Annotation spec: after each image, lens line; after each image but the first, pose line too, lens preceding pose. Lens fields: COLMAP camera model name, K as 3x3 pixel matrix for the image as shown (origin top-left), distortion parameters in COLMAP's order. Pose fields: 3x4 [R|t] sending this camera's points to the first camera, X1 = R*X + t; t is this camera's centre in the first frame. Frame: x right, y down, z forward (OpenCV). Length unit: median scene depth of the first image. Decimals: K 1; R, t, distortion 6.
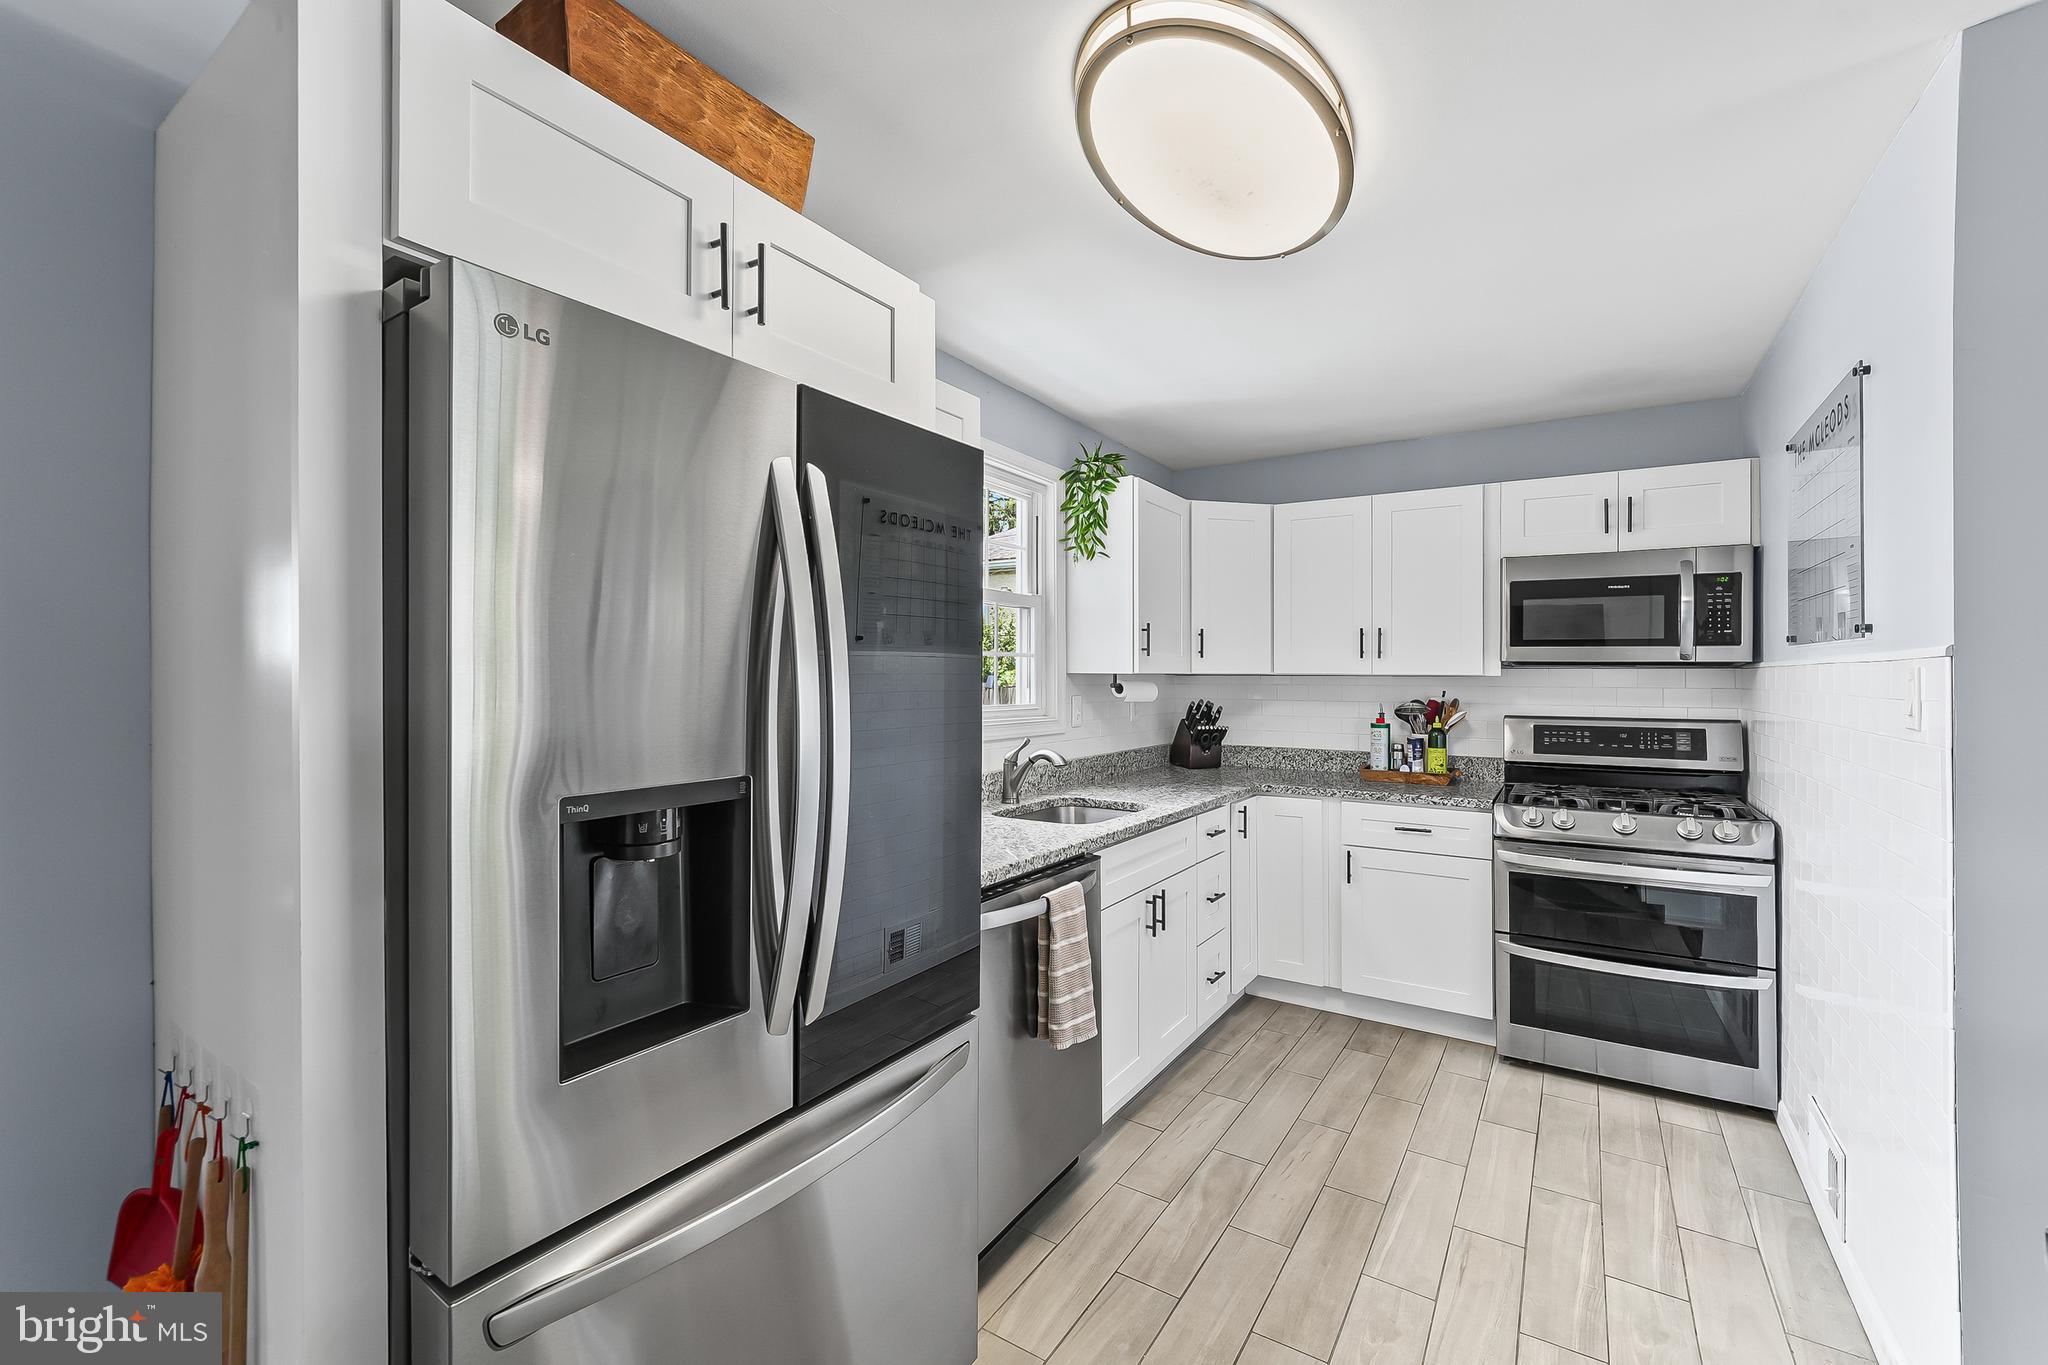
lens RADIAL K [[854.3, 0, 1033.6], [0, 854.3, 674.1], [0, 0, 1]] dist [-0.000199, -0.000032]
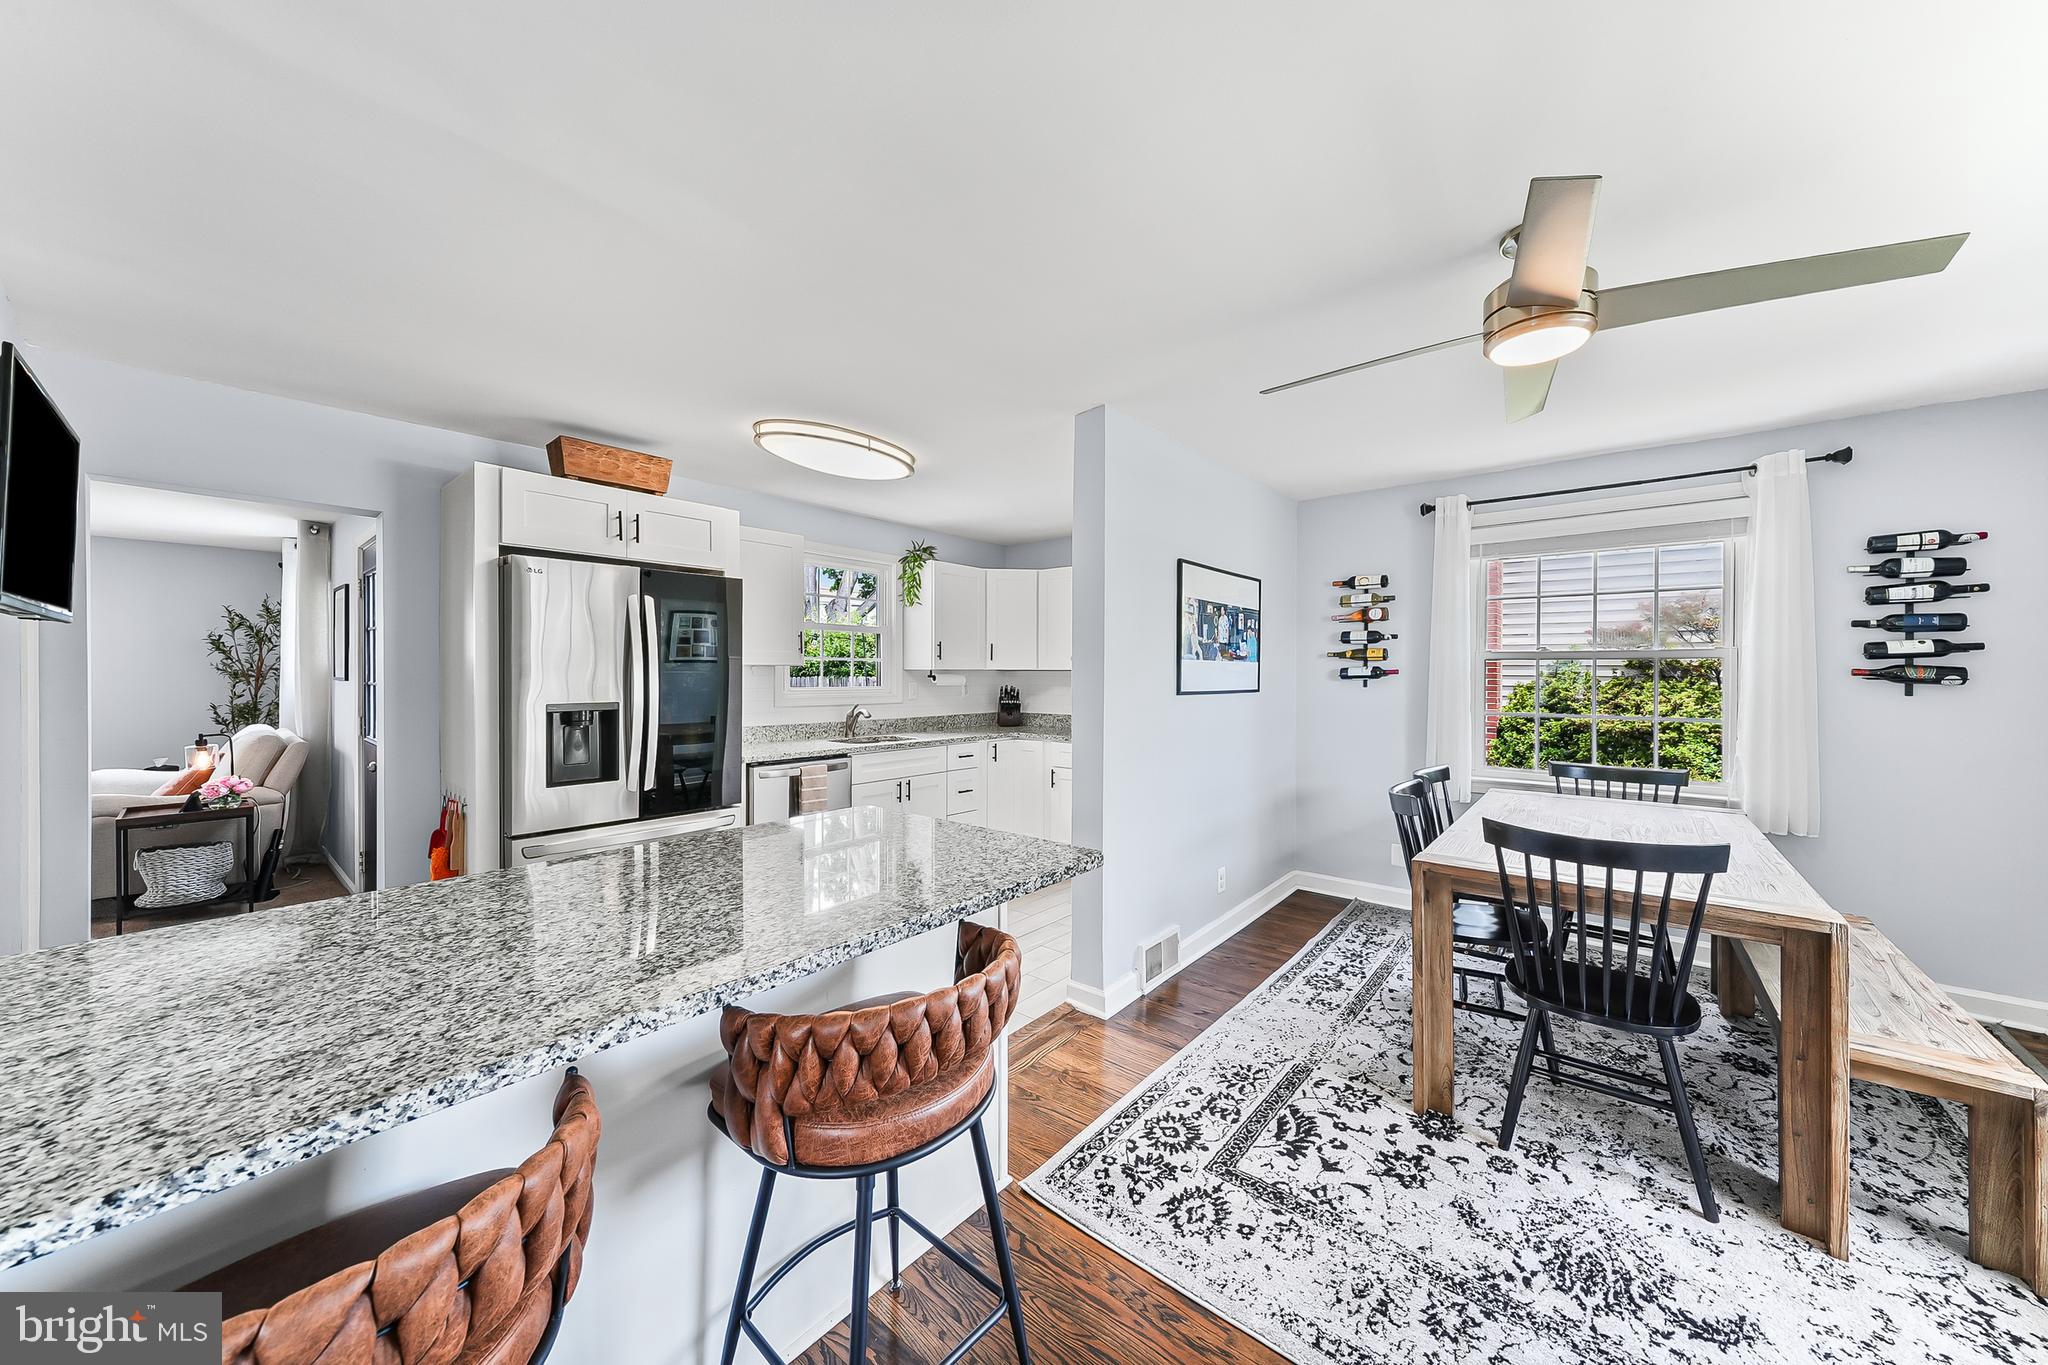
lens RADIAL K [[717.8, 0, 1031.3], [0, 717.8, 681.1], [0, 0, 1]] dist [0.001569, 0.000045]
pose [[0.991886, -0.000343, -0.127127, 0.542411], [0.001899, 0.999925, 0.012115, 0.005890], [0.127113, -0.012258, 0.991813, -0.502876]]
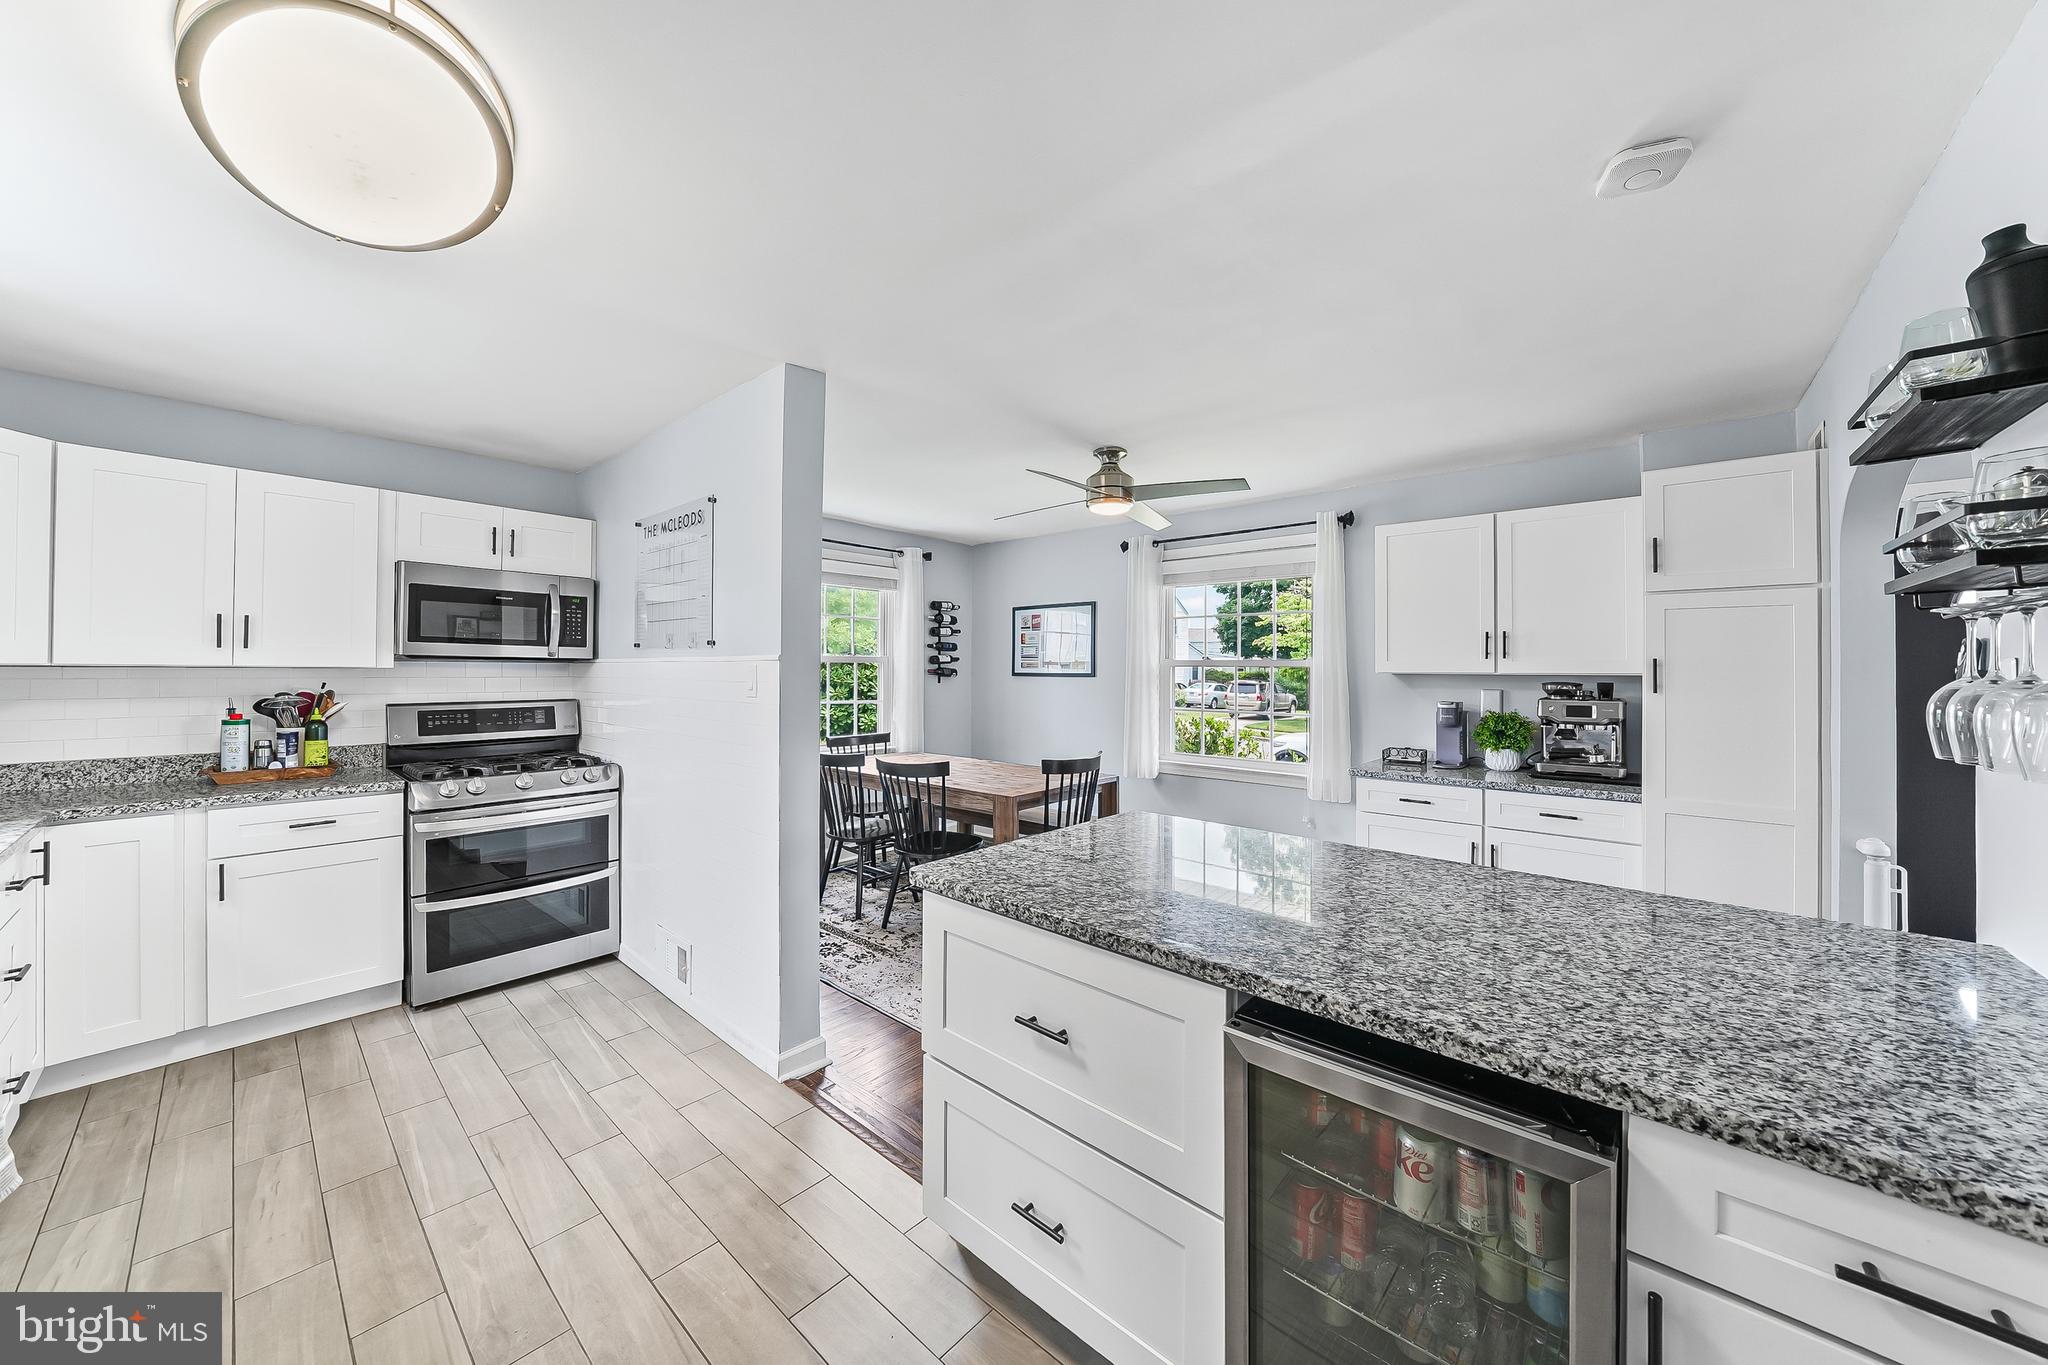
lens RADIAL K [[715.1, 0, 1031.6], [0, 715.1, 657.3], [0, 0, 1]] dist [-0.013042, 0.000048]
pose [[0.149206, 0.014465, 0.988700, -0.242542], [-0.005574, 0.999889, -0.013787, -0.003534], [-0.988790, -0.003454, 0.149270, 0.061656]]
